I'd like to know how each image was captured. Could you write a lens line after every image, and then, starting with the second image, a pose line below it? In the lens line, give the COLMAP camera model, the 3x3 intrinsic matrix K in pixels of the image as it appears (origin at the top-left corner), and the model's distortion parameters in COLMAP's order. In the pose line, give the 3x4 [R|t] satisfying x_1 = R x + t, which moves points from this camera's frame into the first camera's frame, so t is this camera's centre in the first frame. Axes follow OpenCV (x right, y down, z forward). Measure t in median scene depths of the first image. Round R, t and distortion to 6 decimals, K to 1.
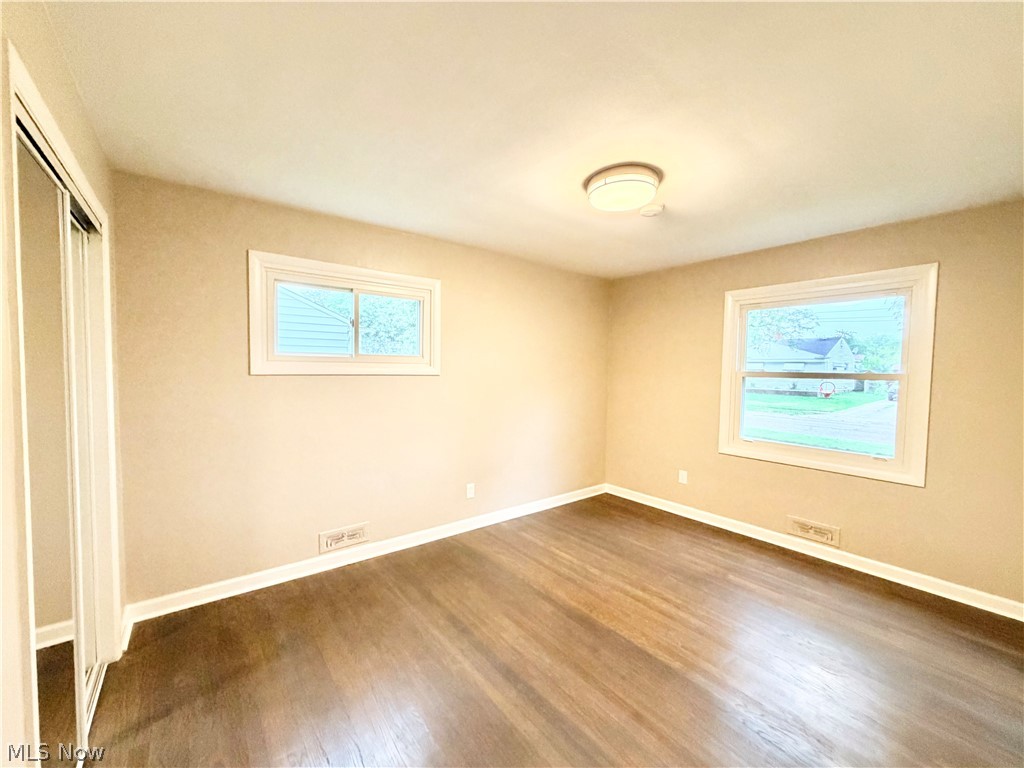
lens RADIAL K [[407.6, 0, 513.4], [0, 407.6, 382.8], [0, 0, 1]] dist [-0.002580, 0.000406]
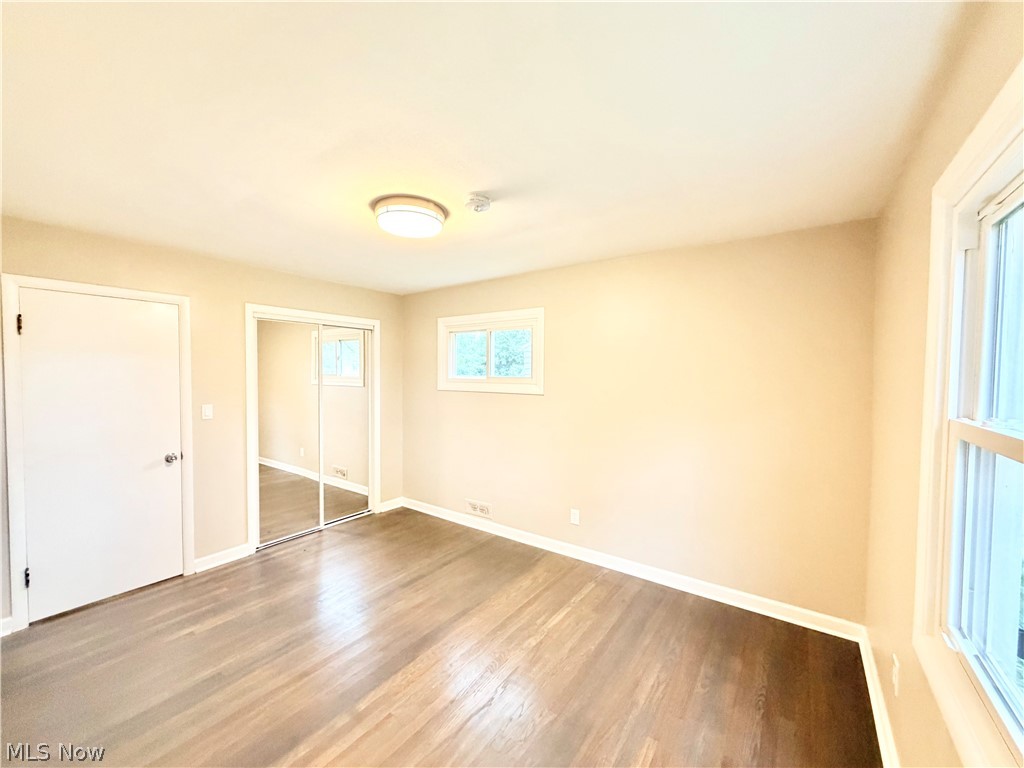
lens RADIAL K [[407.6, 0, 512.0], [0, 407.6, 386.9], [0, 0, 1]] dist [-0.002580, 0.000406]
pose [[0.271004, 0.012764, -0.962494, 0.922156], [-0.045303, 0.998973, 0.000492, -0.039626], [0.961512, 0.043470, 0.271304, 0.696998]]
